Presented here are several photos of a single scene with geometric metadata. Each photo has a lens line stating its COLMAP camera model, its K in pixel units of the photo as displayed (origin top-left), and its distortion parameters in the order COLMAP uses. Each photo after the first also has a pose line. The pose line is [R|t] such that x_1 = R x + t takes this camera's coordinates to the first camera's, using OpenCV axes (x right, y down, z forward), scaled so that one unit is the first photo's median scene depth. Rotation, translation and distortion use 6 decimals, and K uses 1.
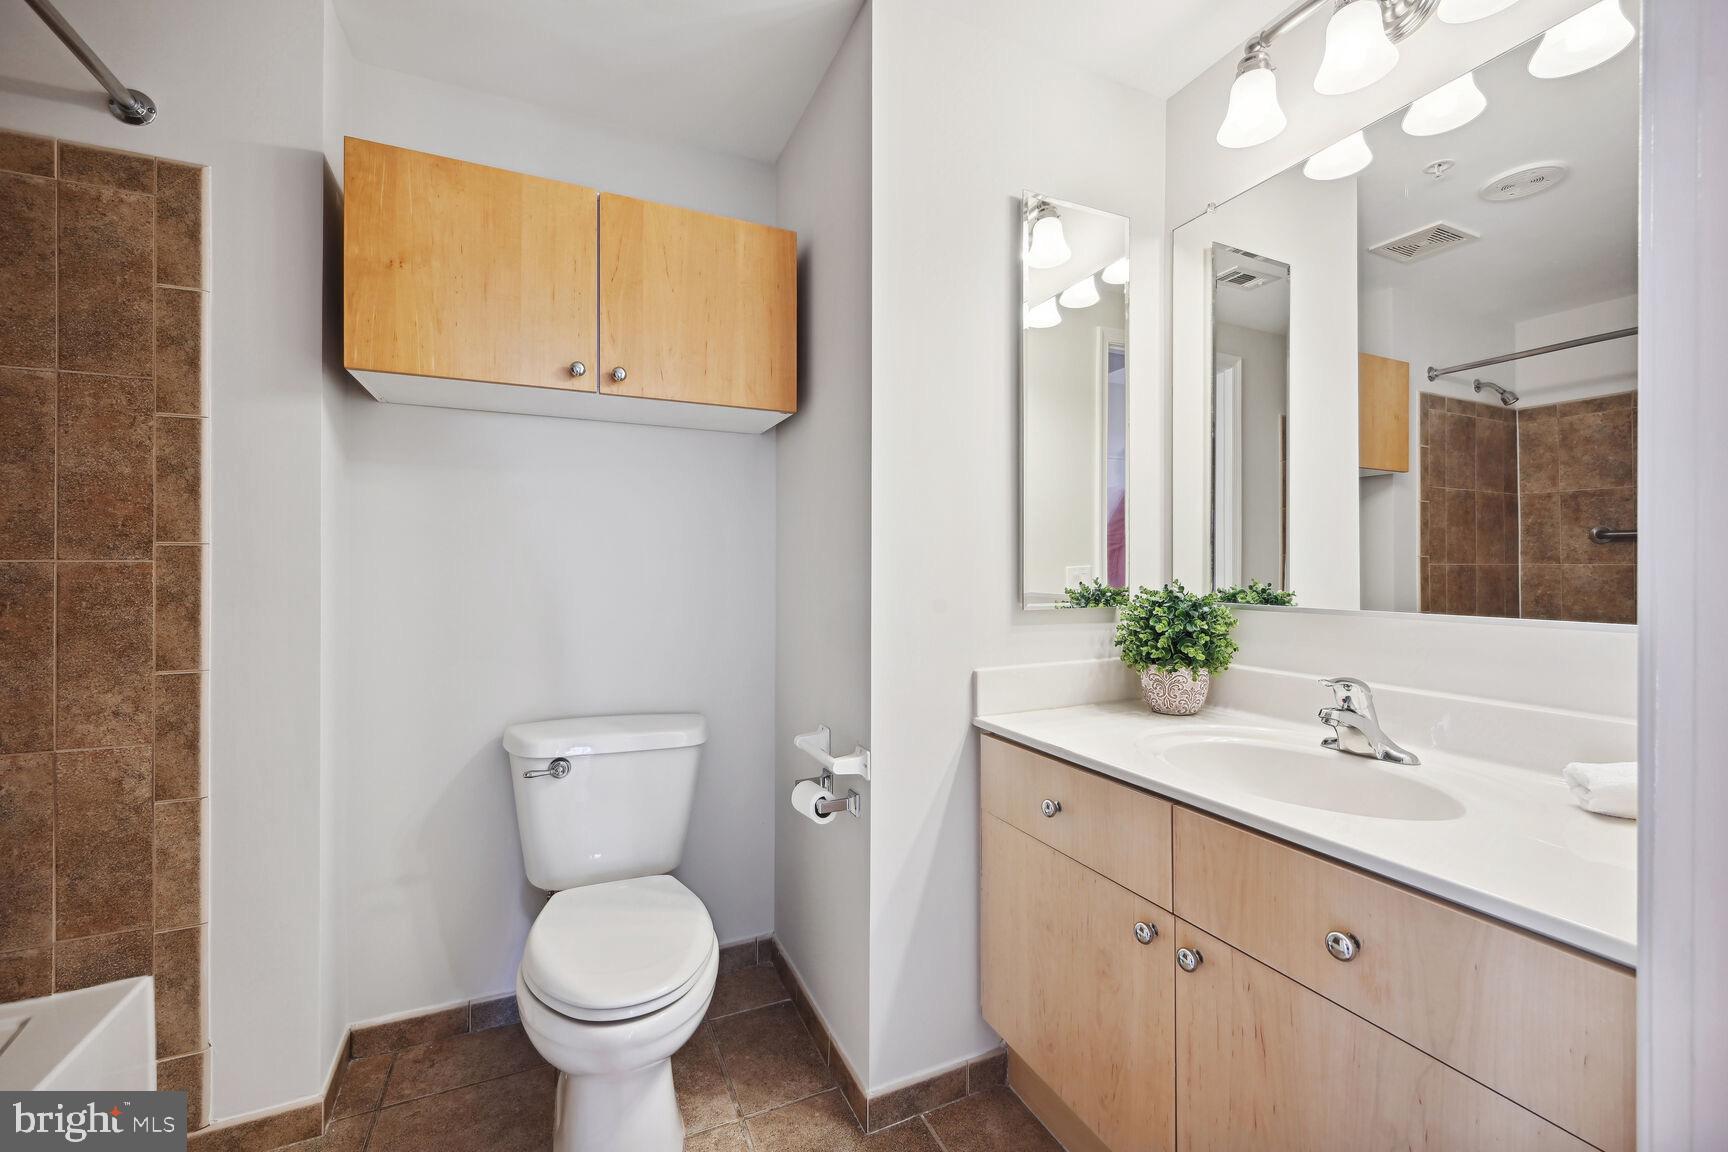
lens RADIAL K [[700.0, 0, 867.3], [0, 700.0, 569.3], [0, 0, 1]] dist [-0.000644, -0.000393]
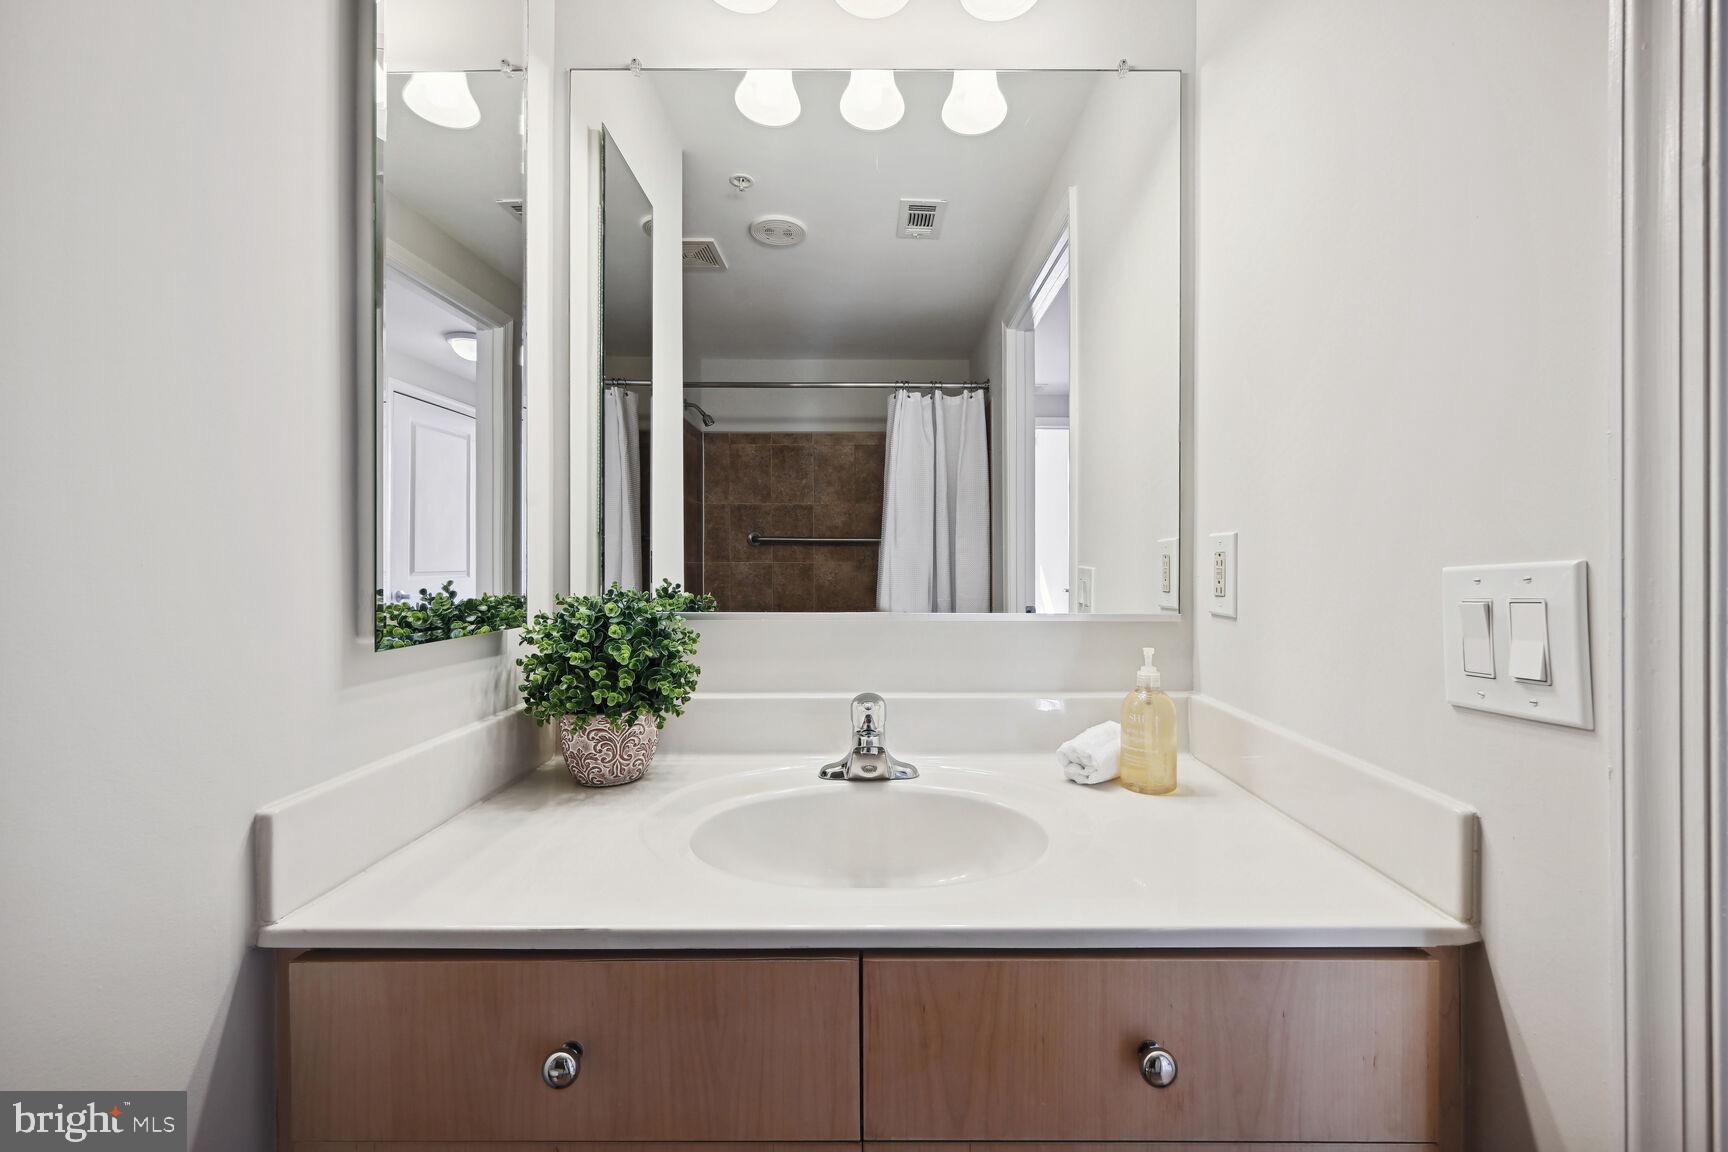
lens RADIAL K [[700.0, 0, 855.4], [0, 700.0, 566.6], [0, 0, 1]] dist [-0.000644, -0.000393]
pose [[0.427816, -0.003522, 0.903859, -0.103558], [0.006004, 0.999981, 0.001055, 0.000849], [-0.903846, 0.004975, 0.427829, 0.753903]]
